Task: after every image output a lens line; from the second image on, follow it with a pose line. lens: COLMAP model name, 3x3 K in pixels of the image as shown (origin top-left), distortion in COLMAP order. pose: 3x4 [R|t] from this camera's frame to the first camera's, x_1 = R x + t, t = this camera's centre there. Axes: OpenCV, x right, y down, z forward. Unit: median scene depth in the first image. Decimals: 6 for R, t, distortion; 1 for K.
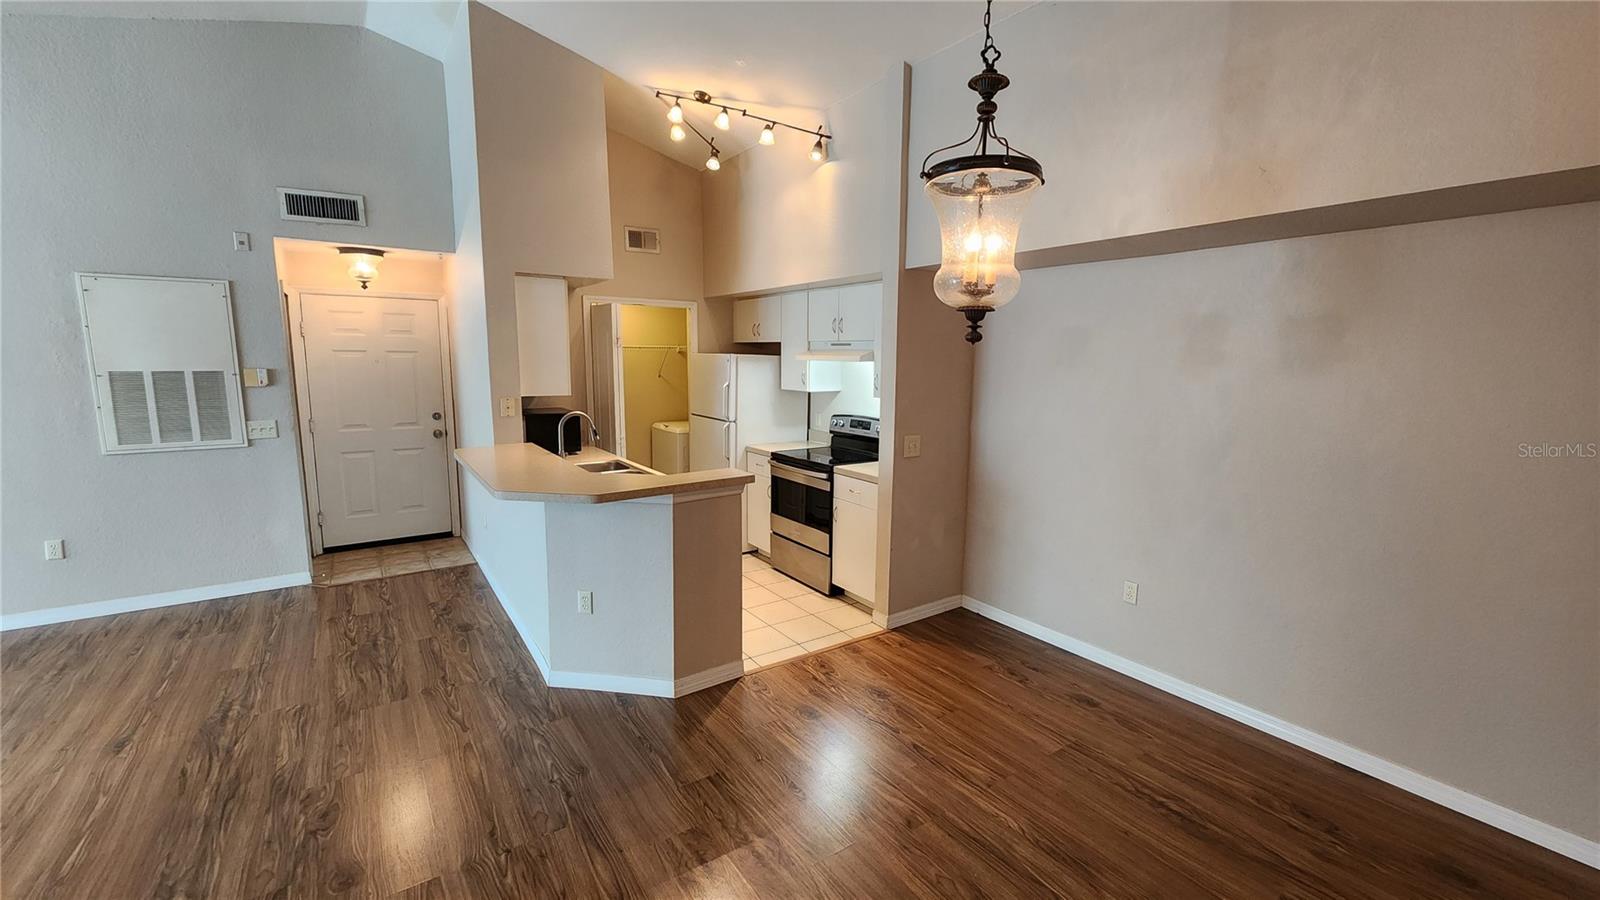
lens RADIAL K [[651.3, 0, 801.1], [0, 651.3, 449.5], [0, 0, 1]] dist [0.000785, 0.000218]
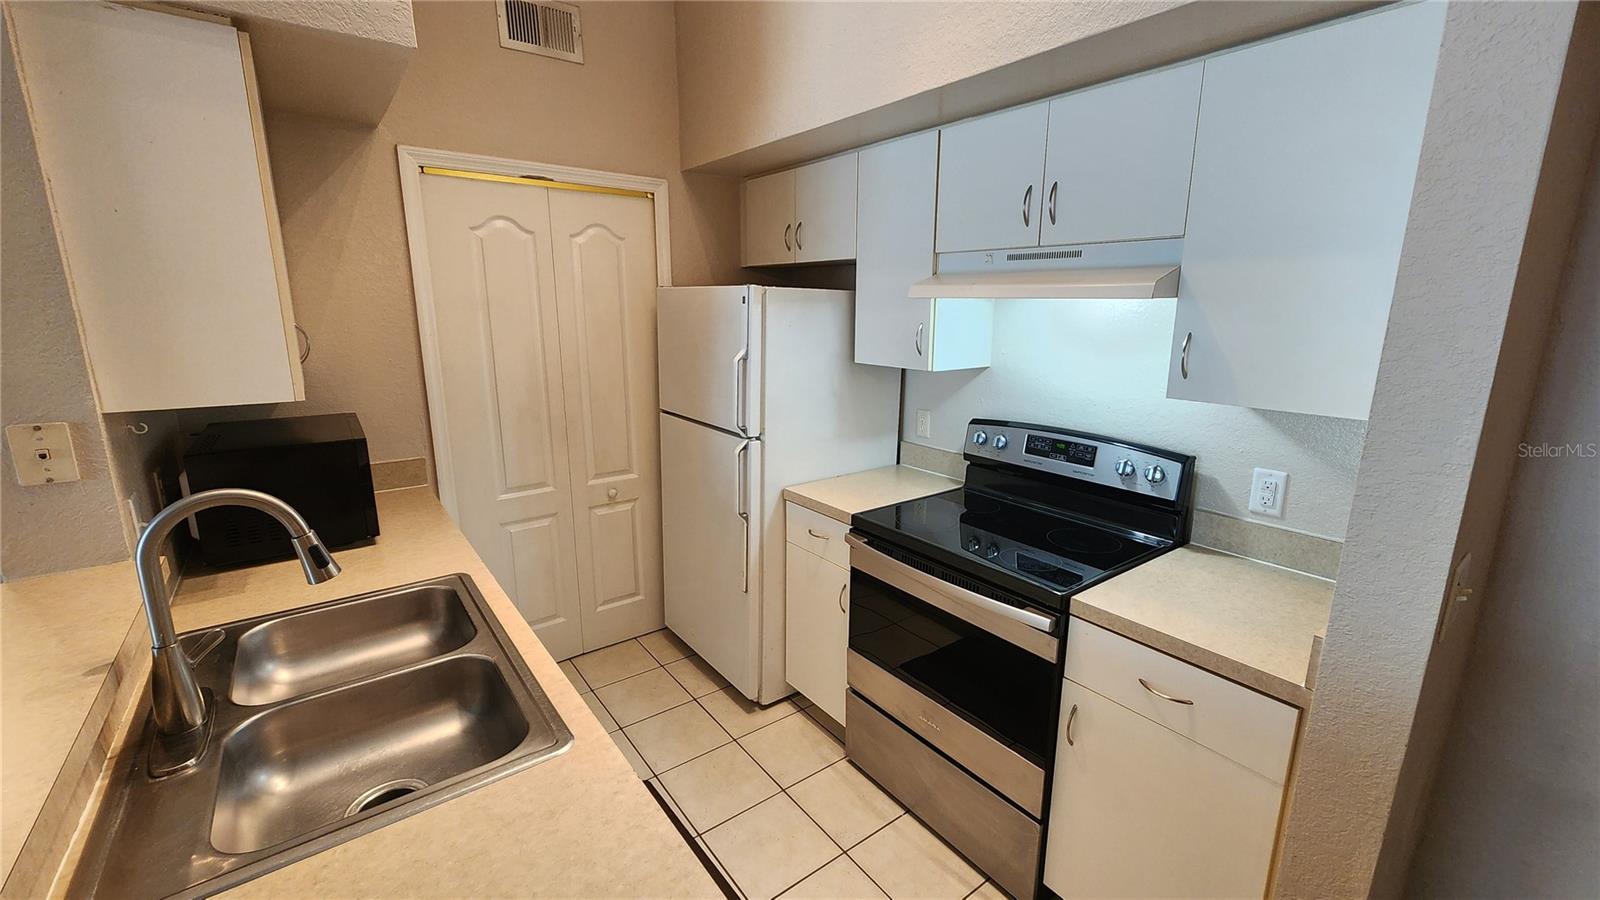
lens RADIAL K [[651.3, 0, 797.5], [0, 651.3, 453.2], [0, 0, 1]] dist [0.000785, 0.000218]
pose [[0.999161, -0.012566, 0.038980, -0.095336], [0.009388, 0.996698, 0.080649, -0.069764], [-0.039865, -0.080215, 0.995980, 0.559906]]
